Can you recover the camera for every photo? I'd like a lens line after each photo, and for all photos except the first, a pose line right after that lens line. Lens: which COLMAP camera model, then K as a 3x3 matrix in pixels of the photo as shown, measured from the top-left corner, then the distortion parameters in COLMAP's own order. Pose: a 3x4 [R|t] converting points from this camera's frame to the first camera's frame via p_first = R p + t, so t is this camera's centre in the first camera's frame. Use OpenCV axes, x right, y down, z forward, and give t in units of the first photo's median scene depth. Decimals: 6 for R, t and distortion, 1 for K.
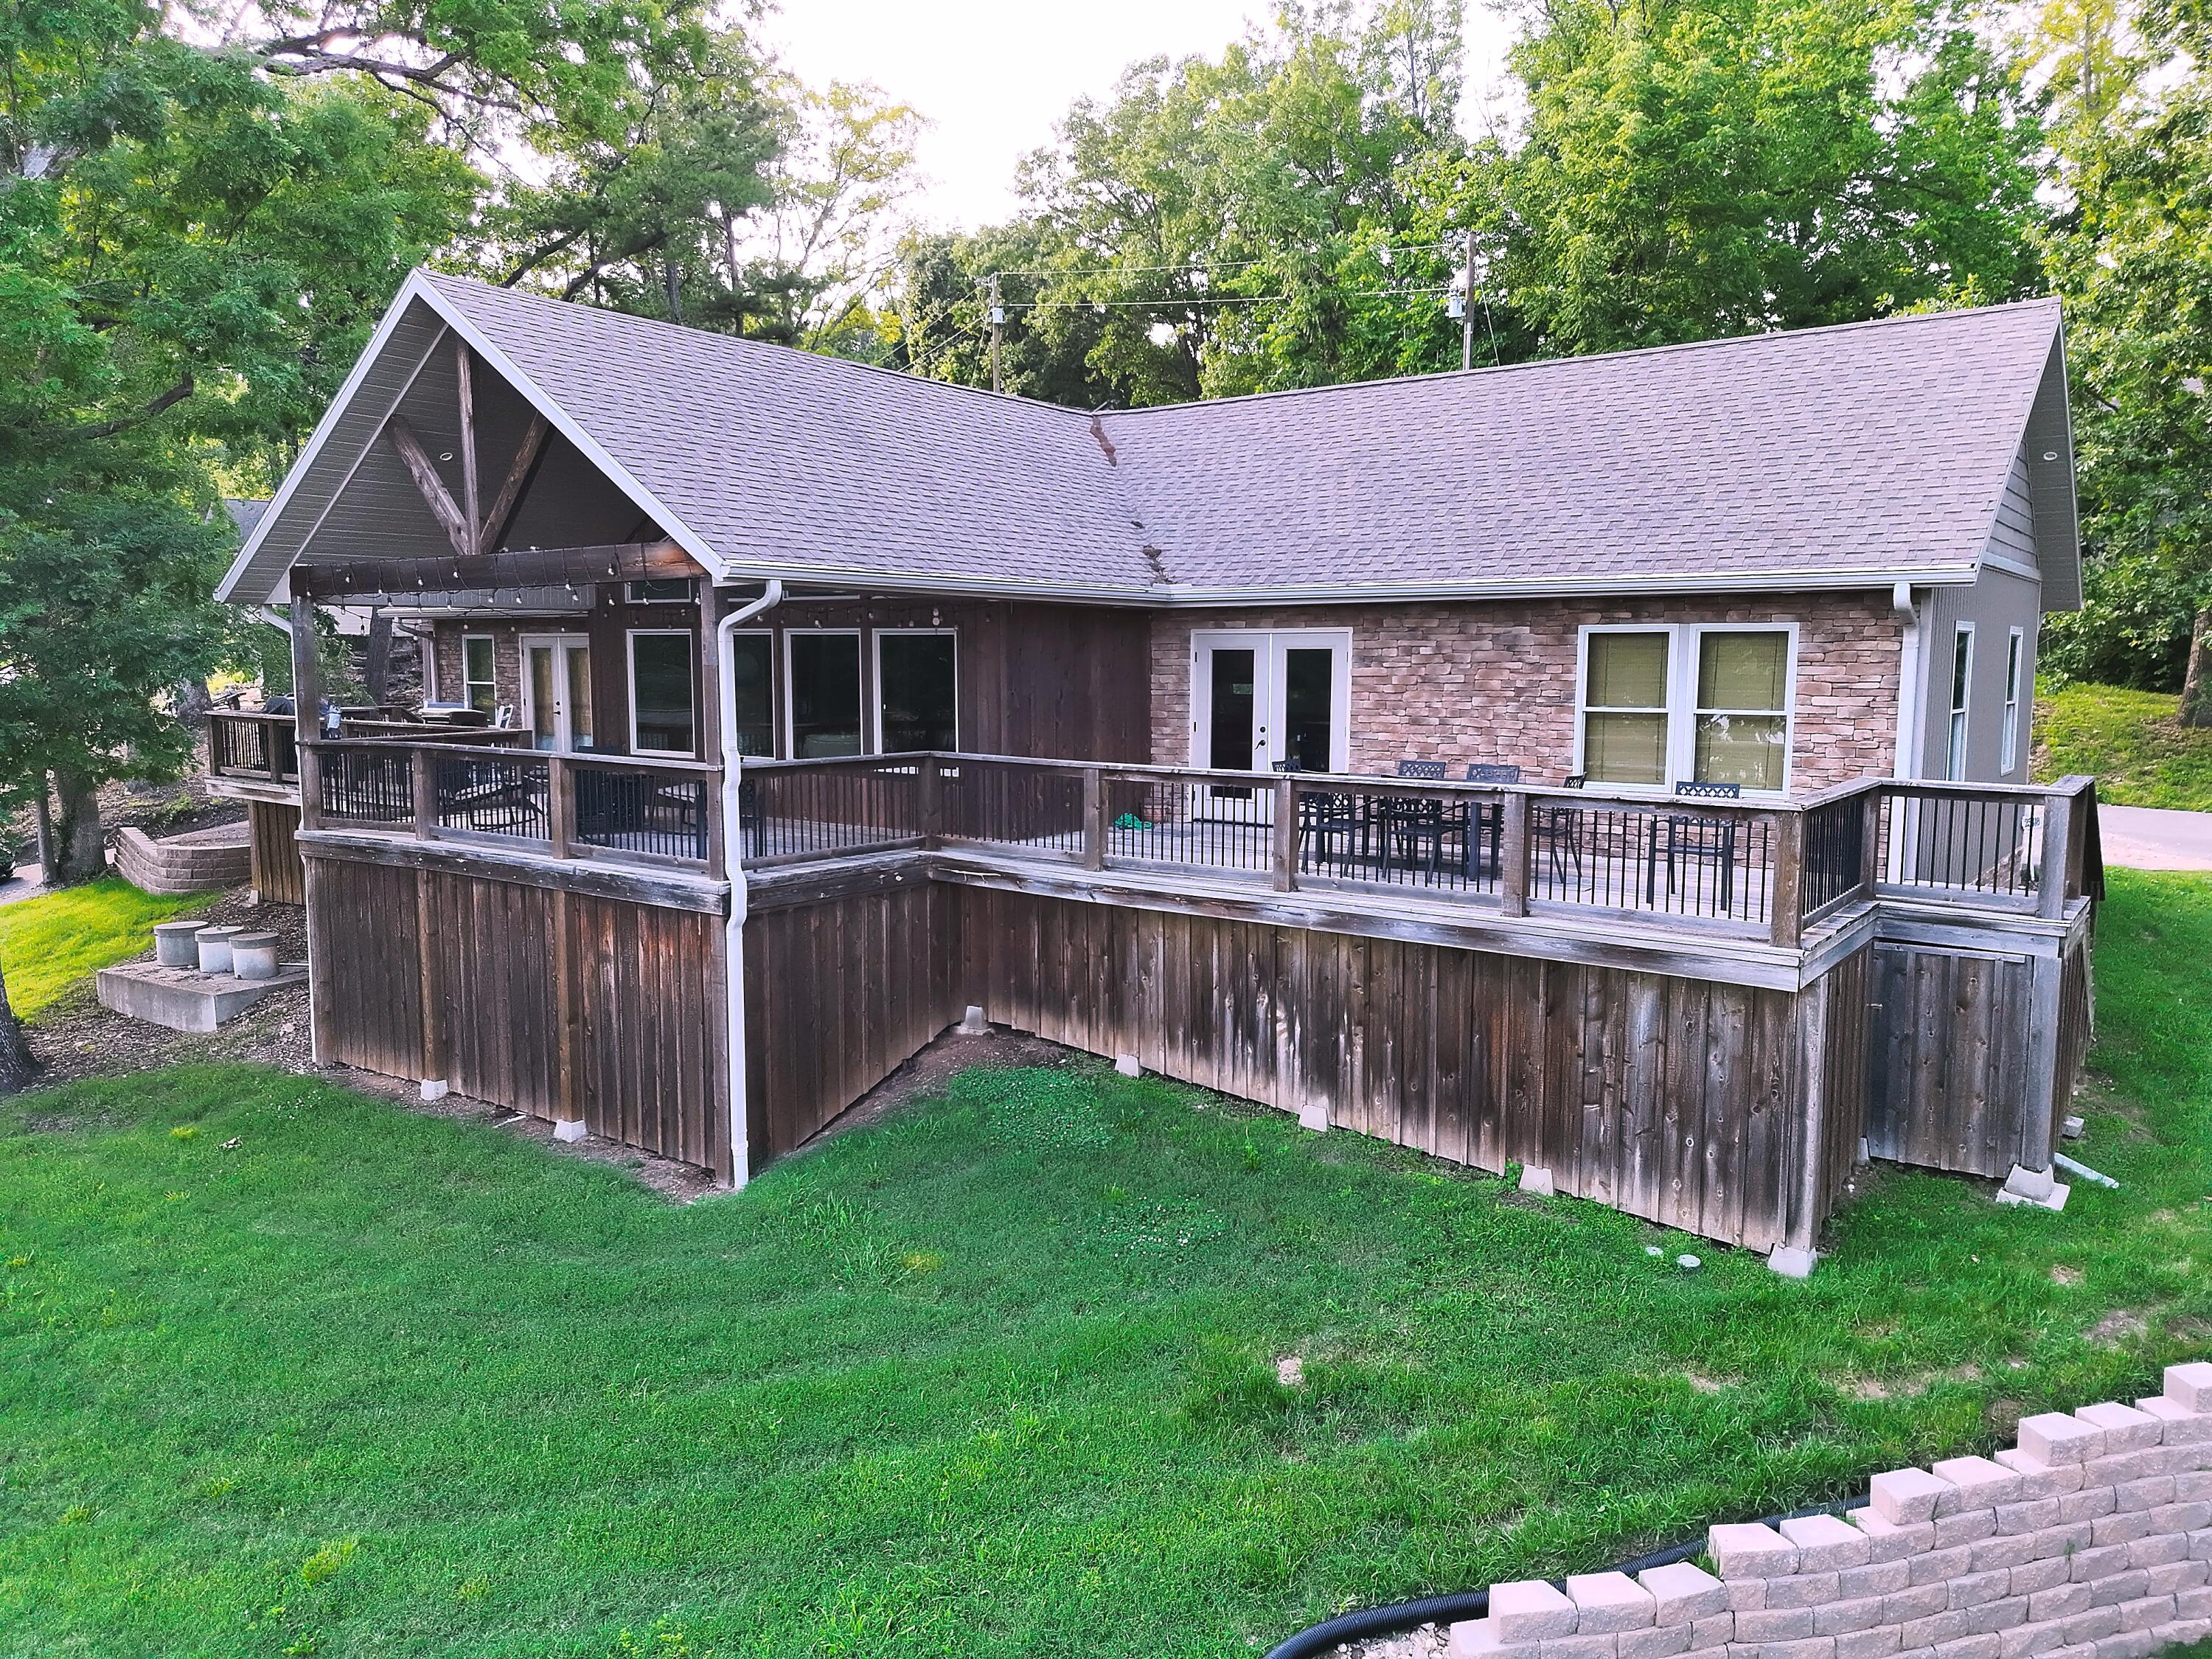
lens RADIAL K [[1555.5, 0, 1107.3], [0, 1555.5, 820.8], [0, 0, 1]] dist [0.062356, -0.048351]
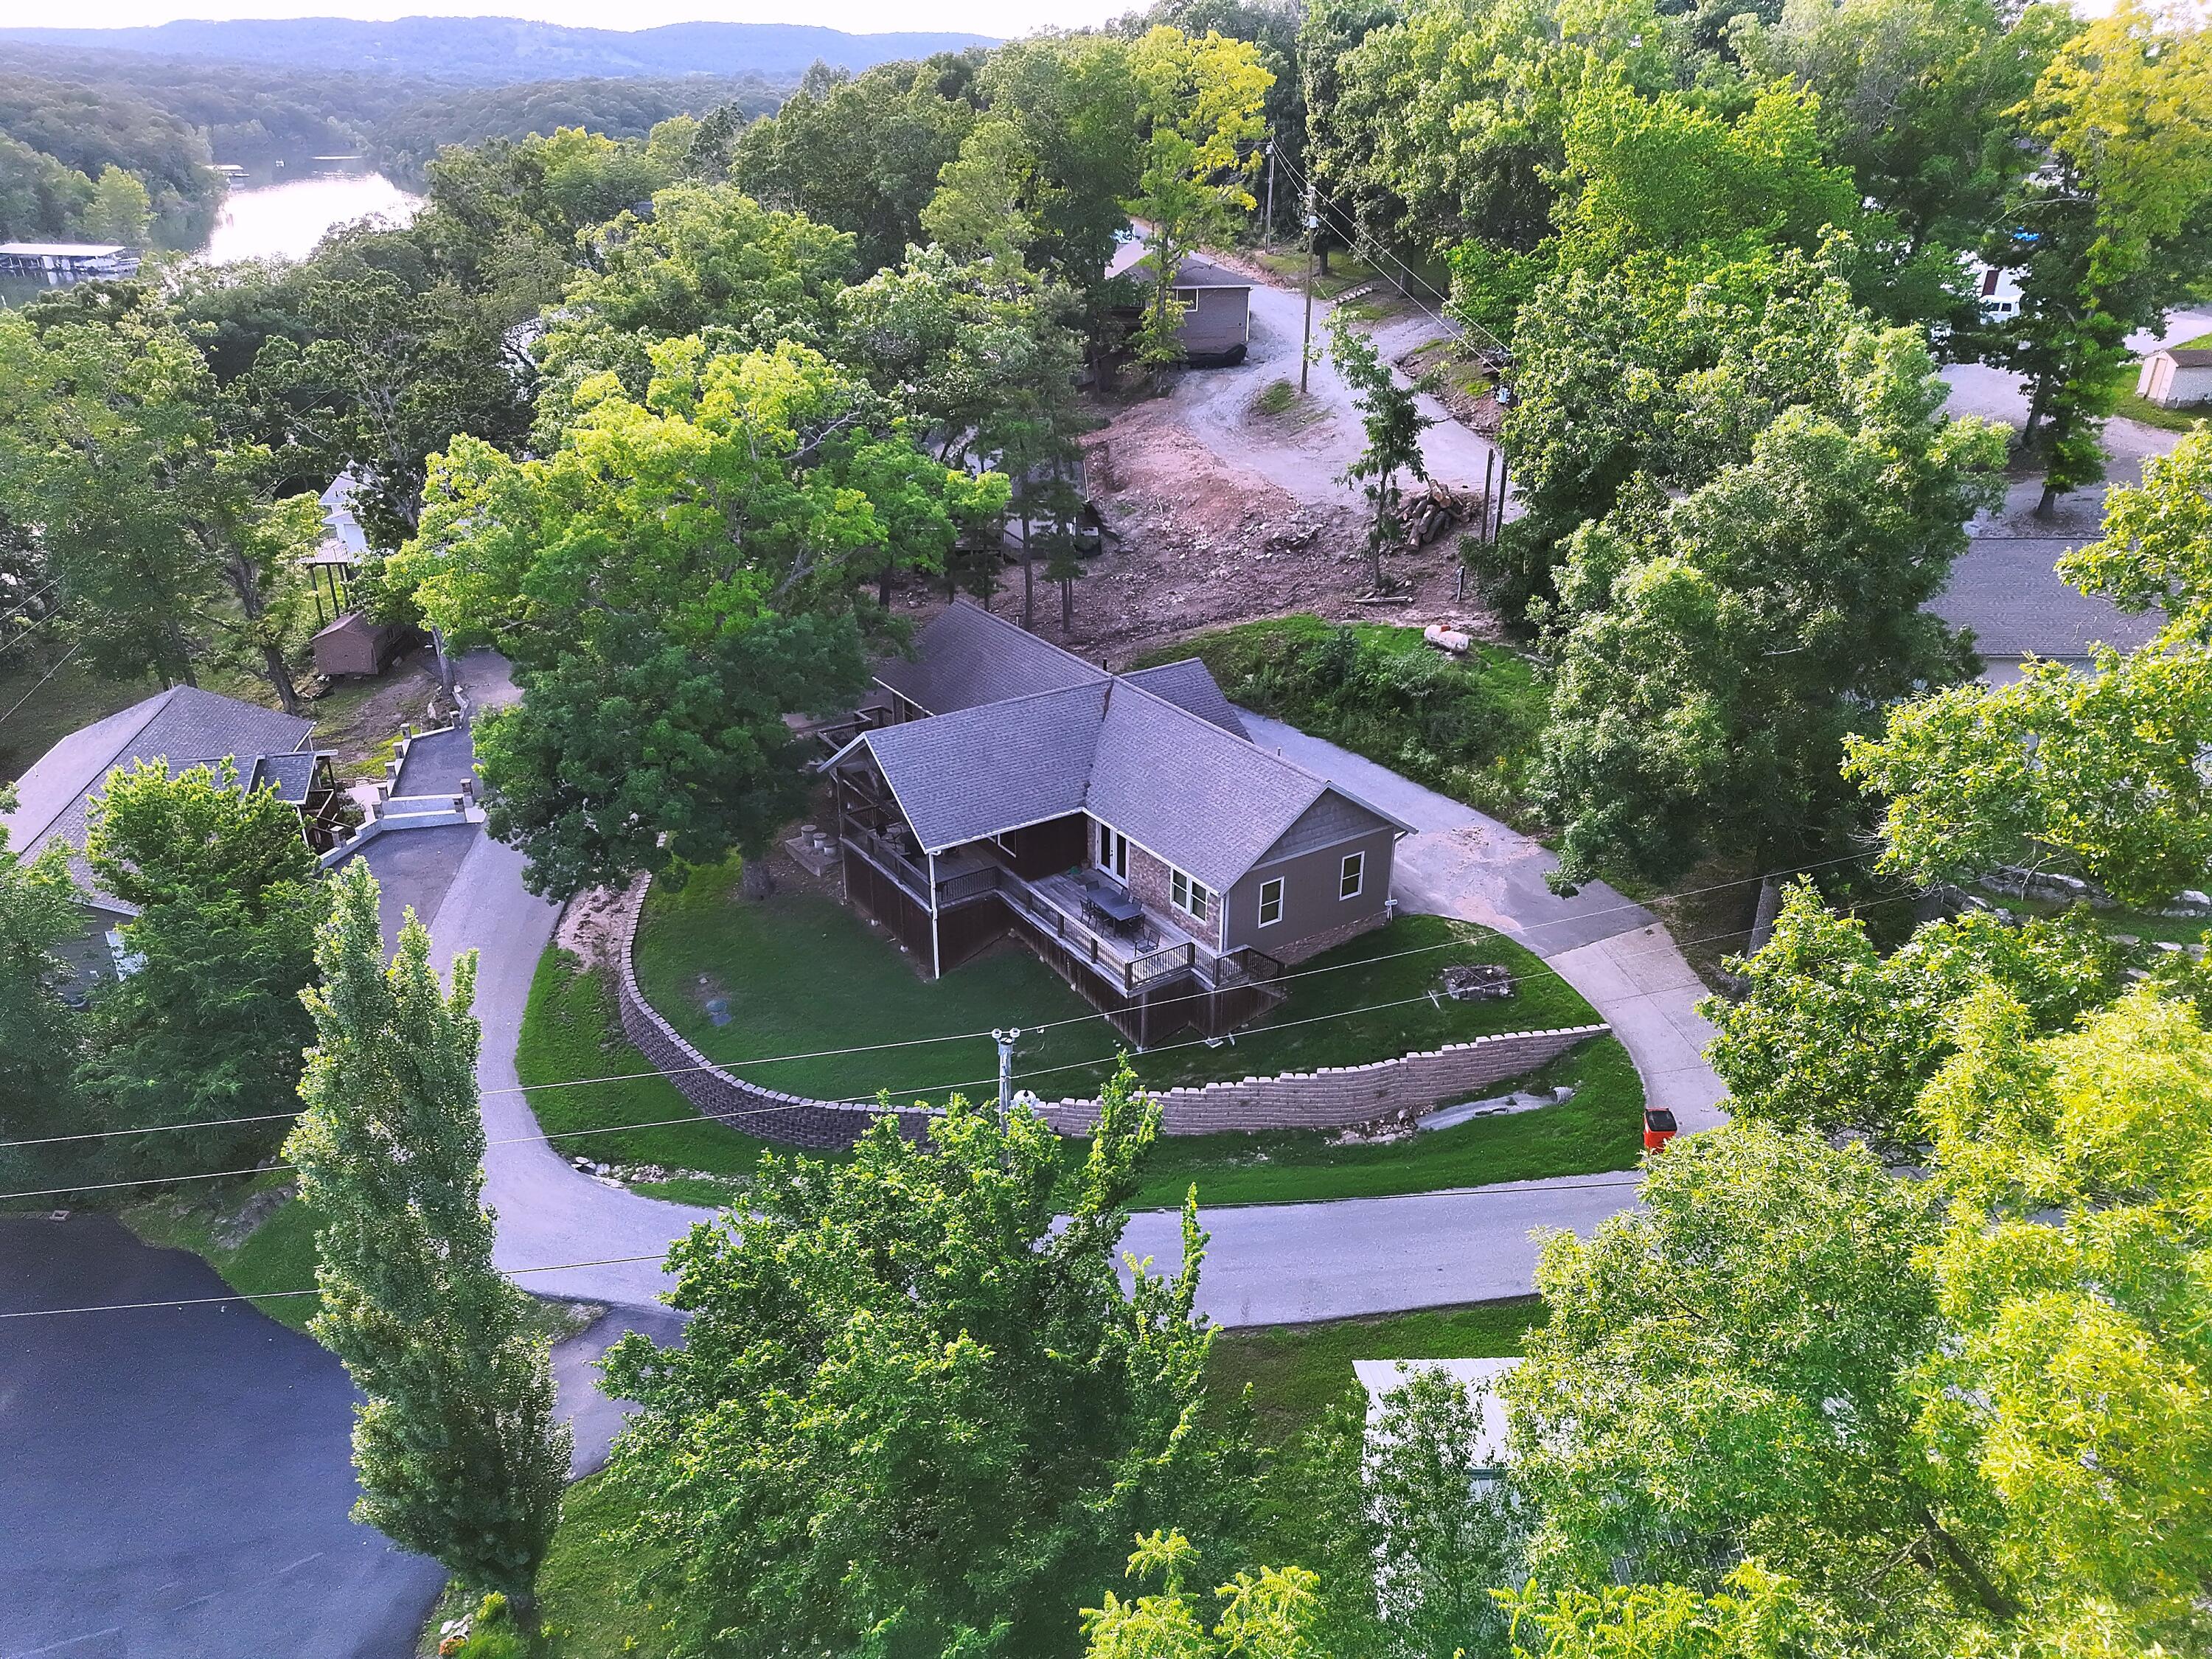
lens RADIAL K [[1555.5, 0, 1109.8], [0, 1555.5, 835.7], [0, 0, 1]] dist [0.062356, -0.048351]
pose [[0.943518, 0.144336, -0.298231, 1.342023], [-0.036094, 0.939542, 0.340525, -1.509555], [0.329350, -0.310527, 0.891685, -2.331352]]
